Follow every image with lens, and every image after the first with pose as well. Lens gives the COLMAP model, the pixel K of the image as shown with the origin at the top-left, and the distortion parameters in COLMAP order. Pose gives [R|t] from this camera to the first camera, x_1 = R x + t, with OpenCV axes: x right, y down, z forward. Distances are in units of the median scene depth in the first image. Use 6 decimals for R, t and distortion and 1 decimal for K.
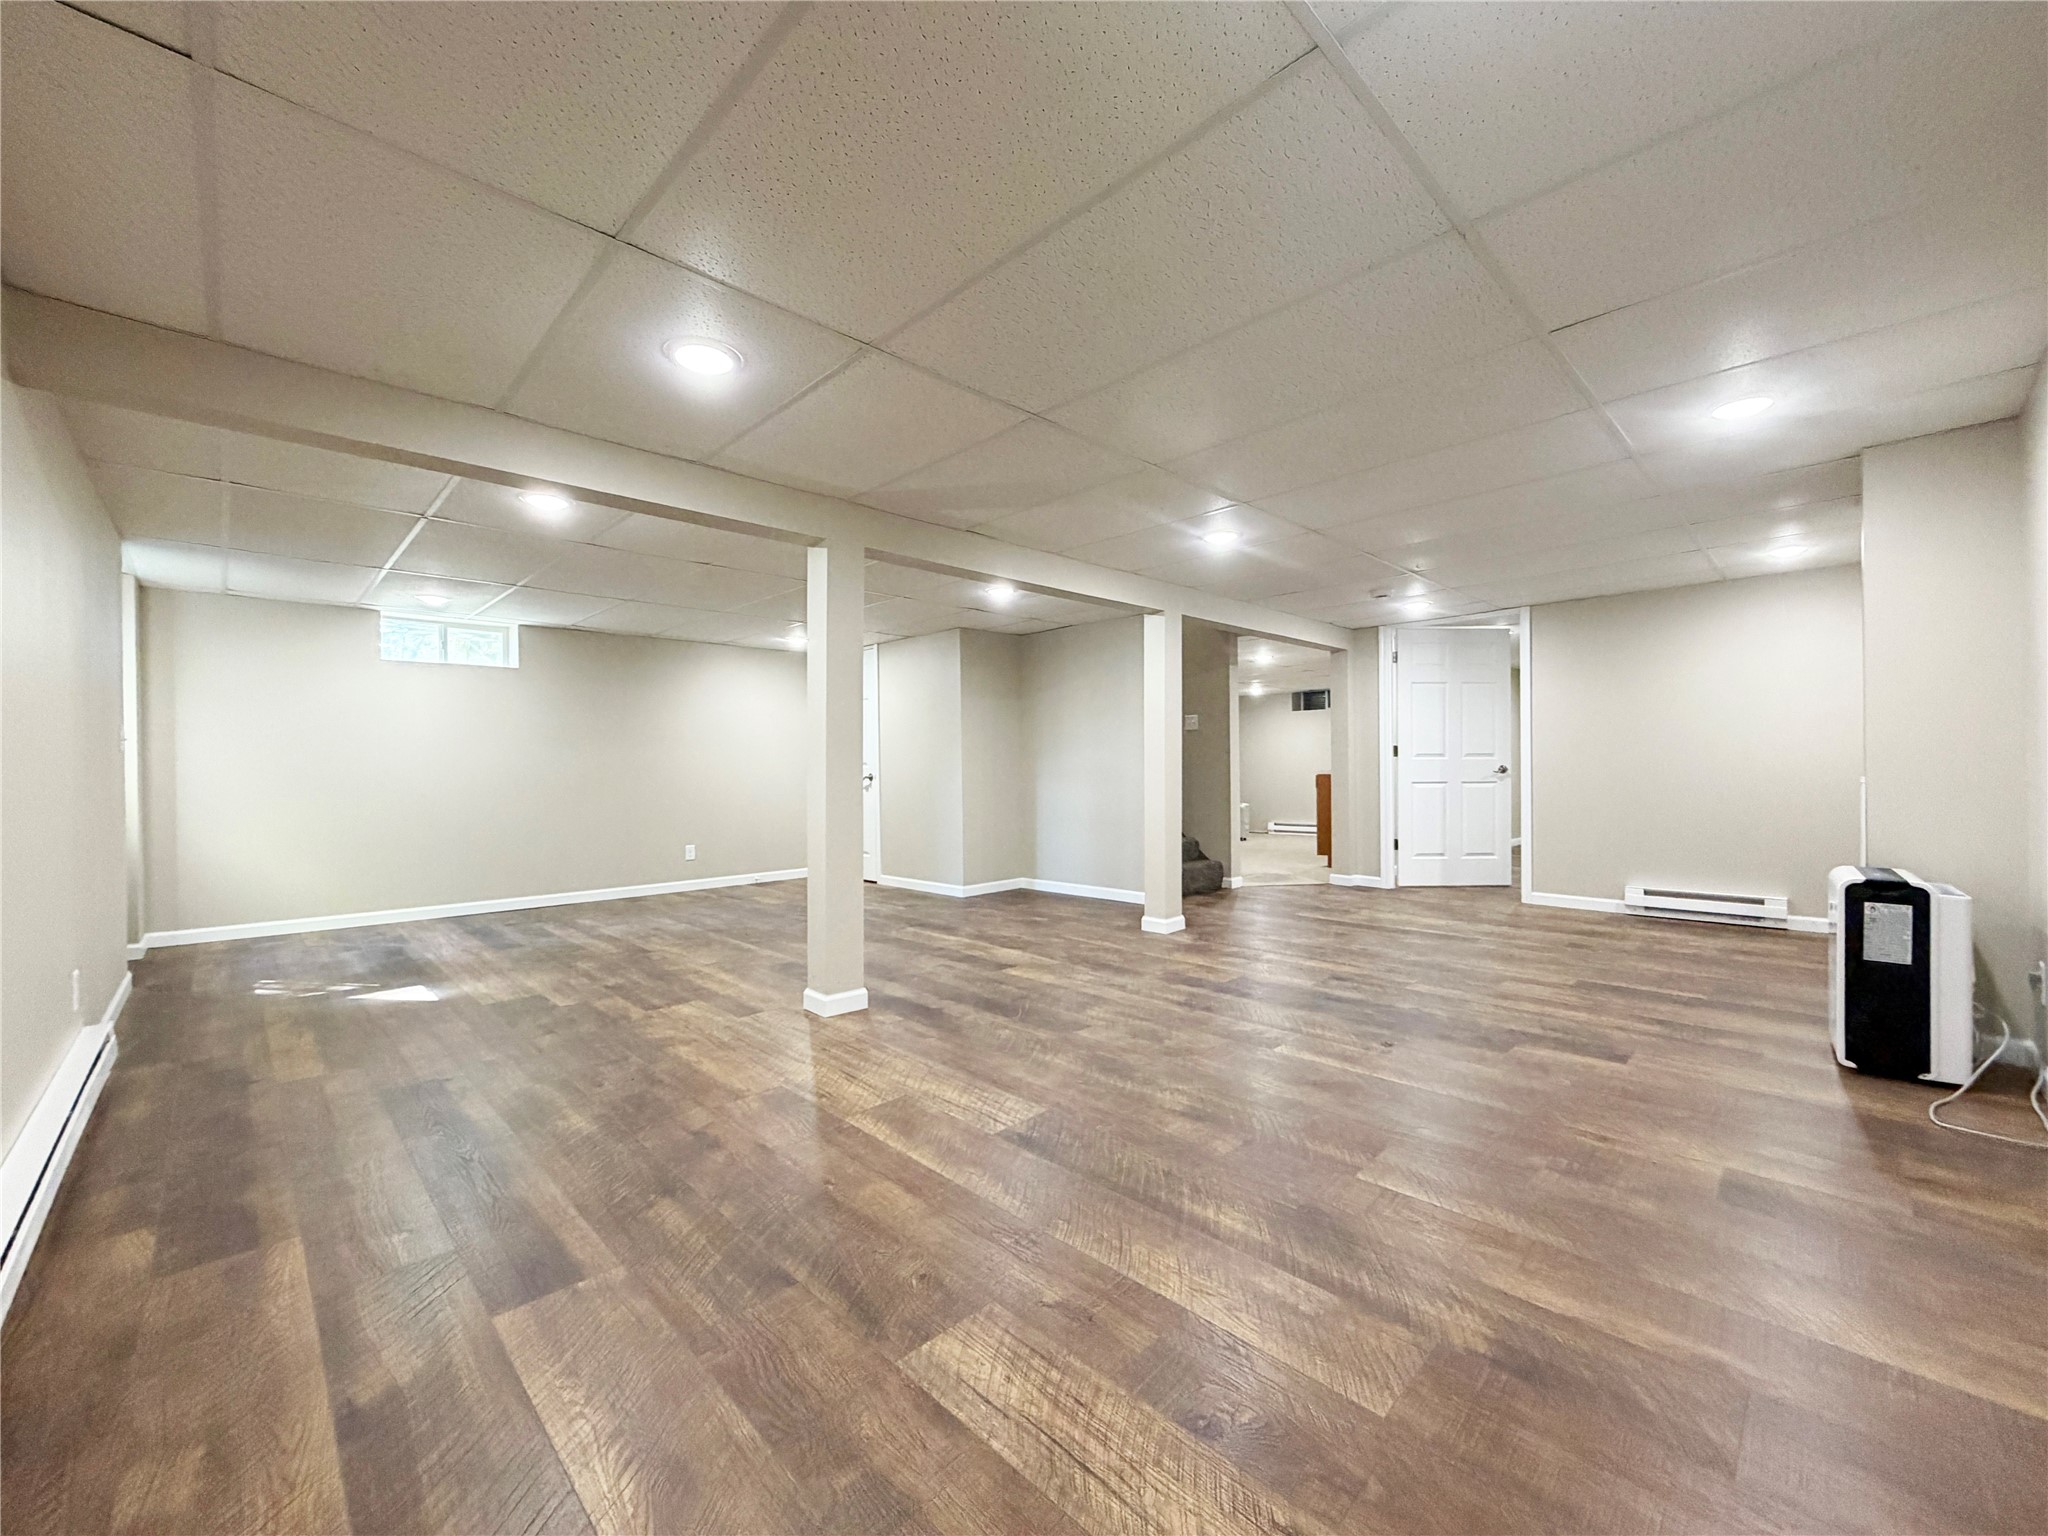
lens RADIAL K [[815.1, 0, 1021.1], [0, 815.1, 769.7], [0, 0, 1]] dist [-0.001664, 0.000369]
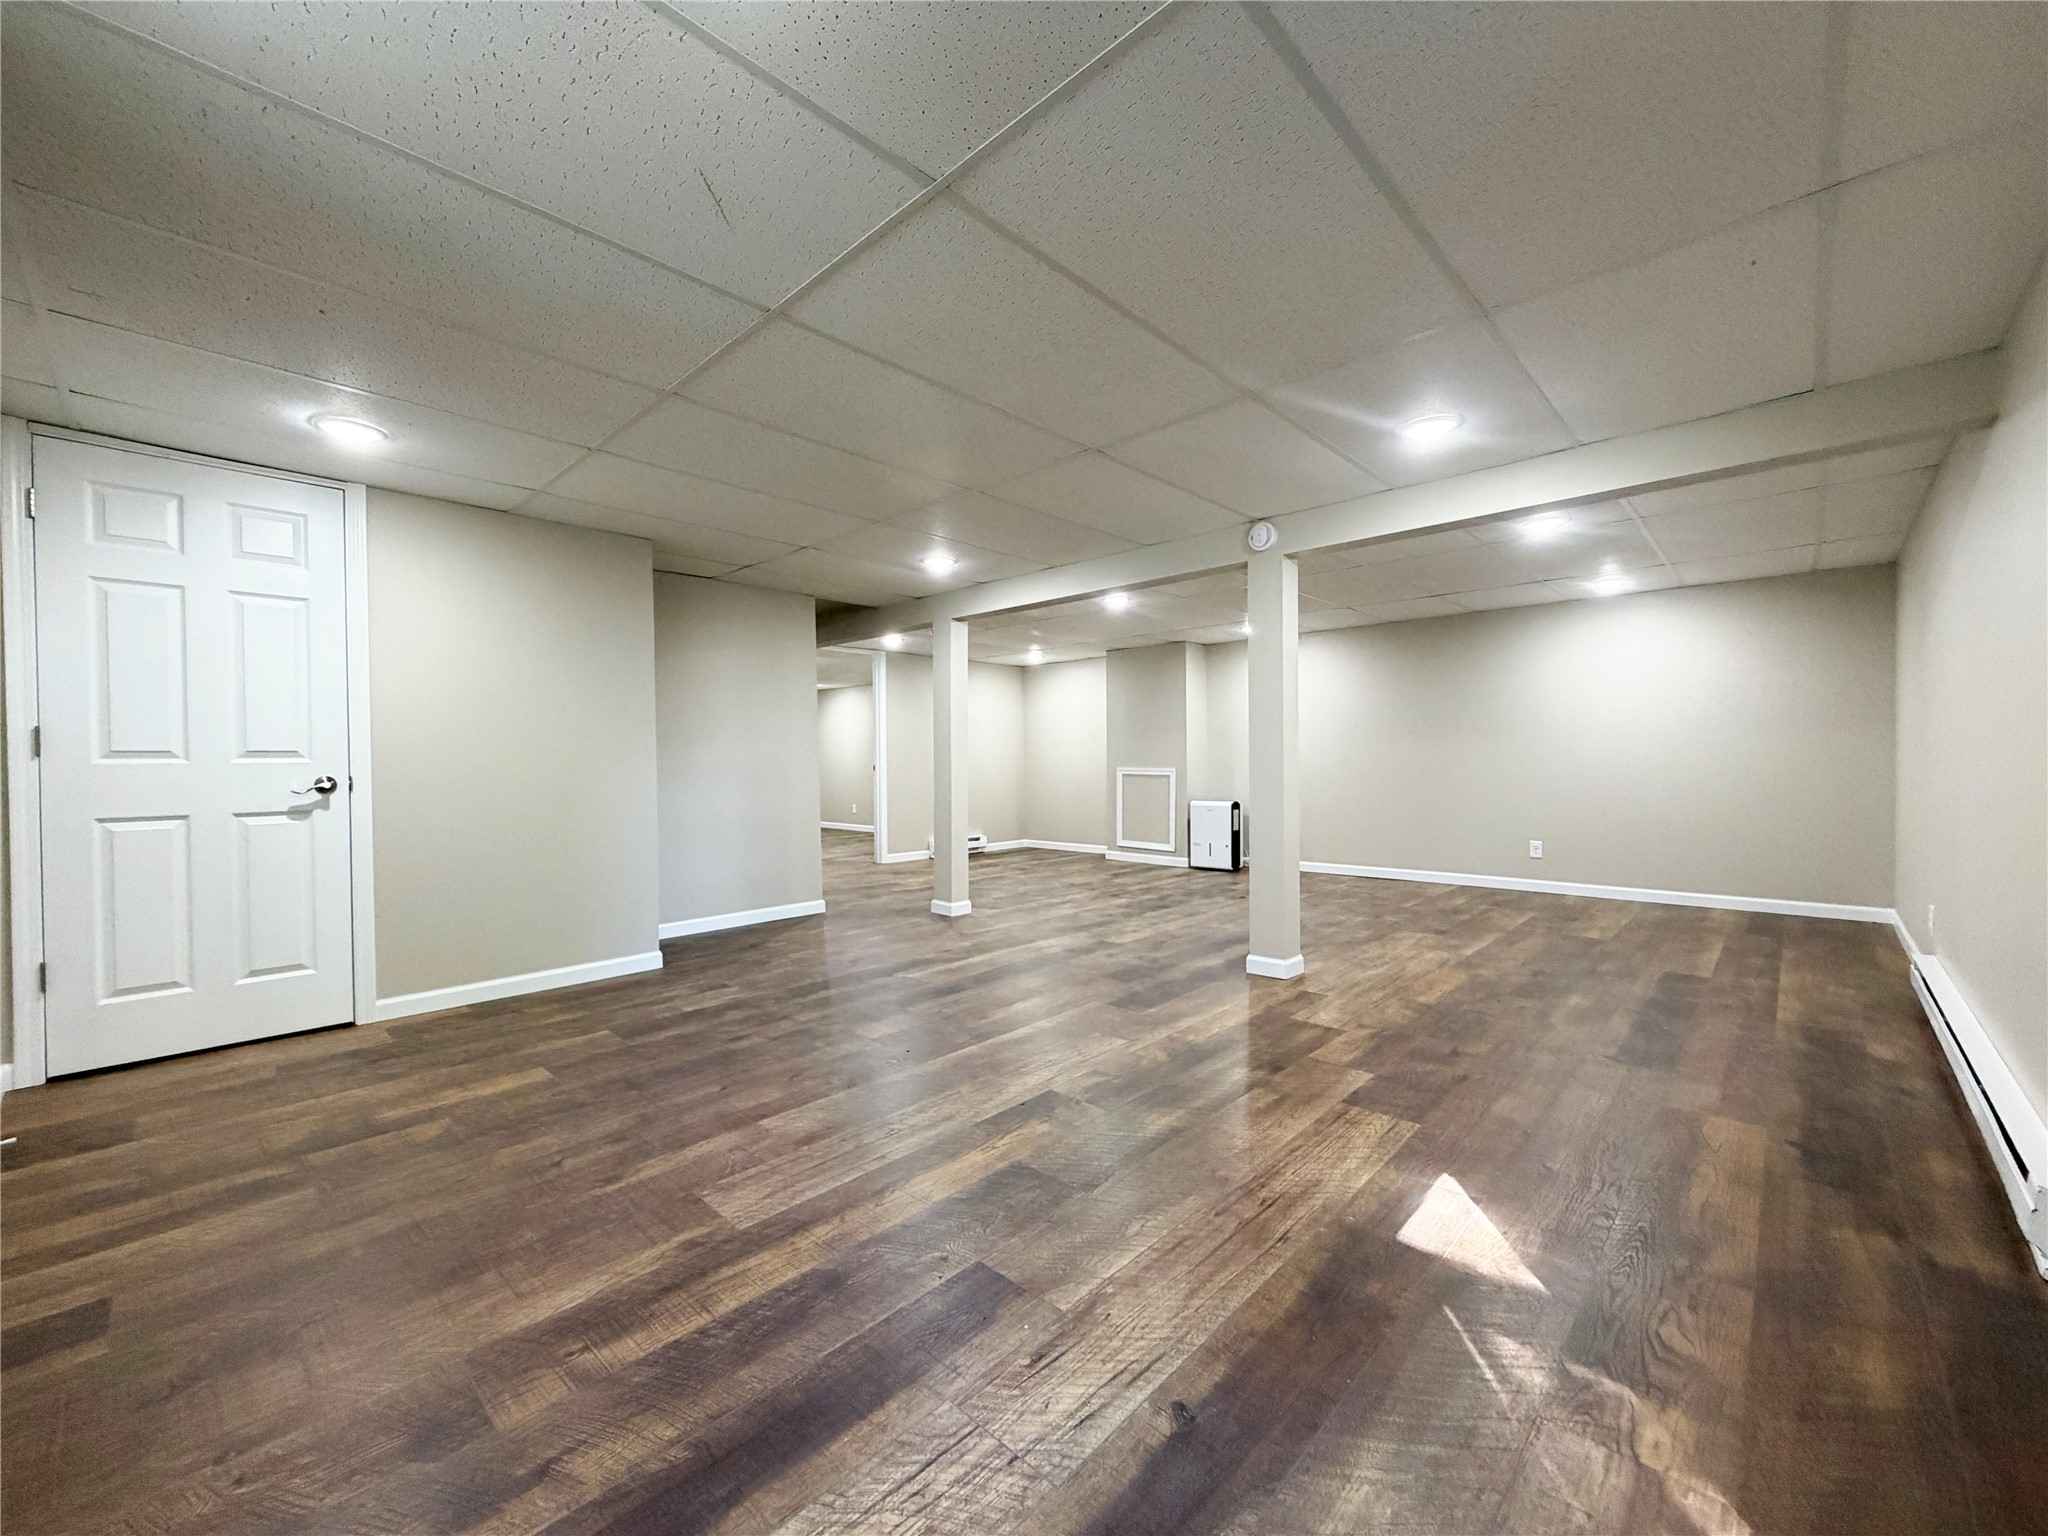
lens RADIAL K [[815.1, 0, 1021.1], [0, 815.1, 769.7], [0, 0, 1]] dist [-0.001664, 0.000369]
pose [[-0.035911, -0.000394, 0.999355, -1.462522], [0.011671, 0.999932, 0.000814, 0.010928], [-0.999287, 0.011693, -0.035904, 1.522132]]
